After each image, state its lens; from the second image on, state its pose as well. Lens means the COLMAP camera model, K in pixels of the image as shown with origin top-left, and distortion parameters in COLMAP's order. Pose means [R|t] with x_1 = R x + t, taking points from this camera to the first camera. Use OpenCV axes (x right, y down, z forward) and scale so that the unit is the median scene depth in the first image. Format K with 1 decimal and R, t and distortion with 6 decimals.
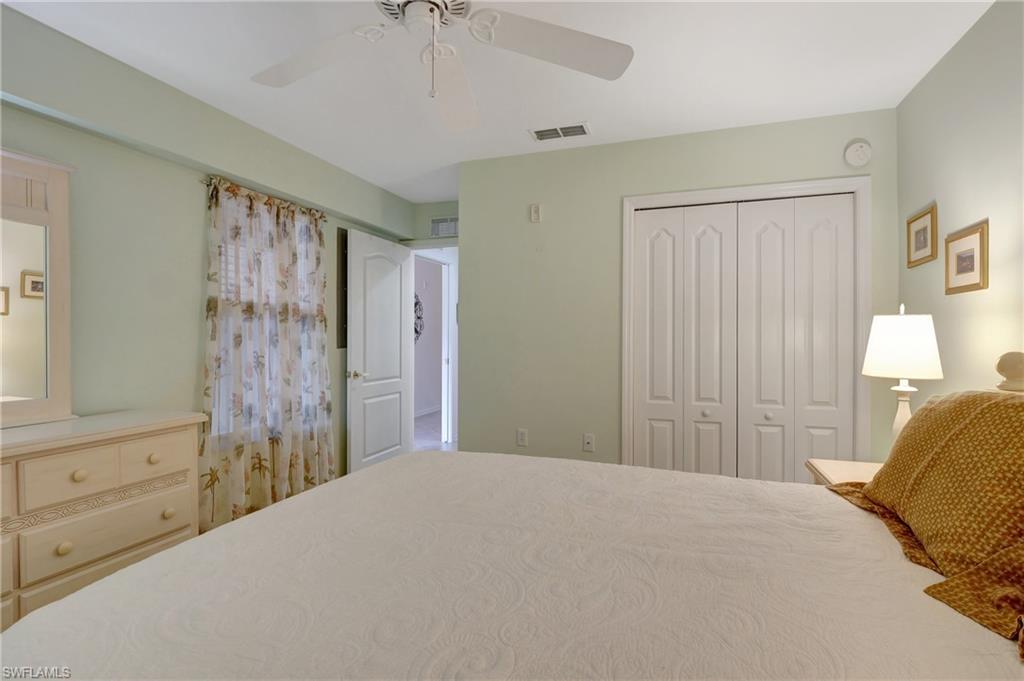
lens RADIAL K [[506.6, 0, 512.0], [0, 506.6, 340.5], [0, 0, 1]] dist [0.000503, -0.000322]
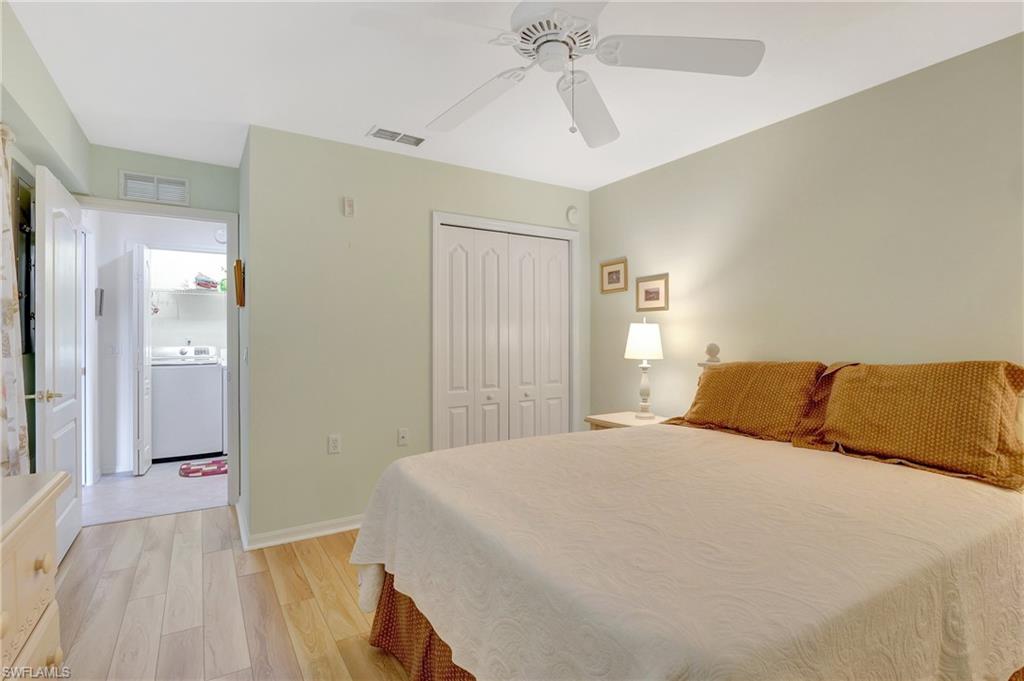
lens RADIAL K [[494.3, 0, 512.0], [0, 494.3, 340.5], [0, 0, 1]] dist [0.003739, 0.000266]
pose [[0.623380, -0.007909, 0.781879, -0.599796], [0.007689, 0.999962, 0.003985, -0.000772], [-0.781882, 0.003528, 0.623417, 0.214494]]
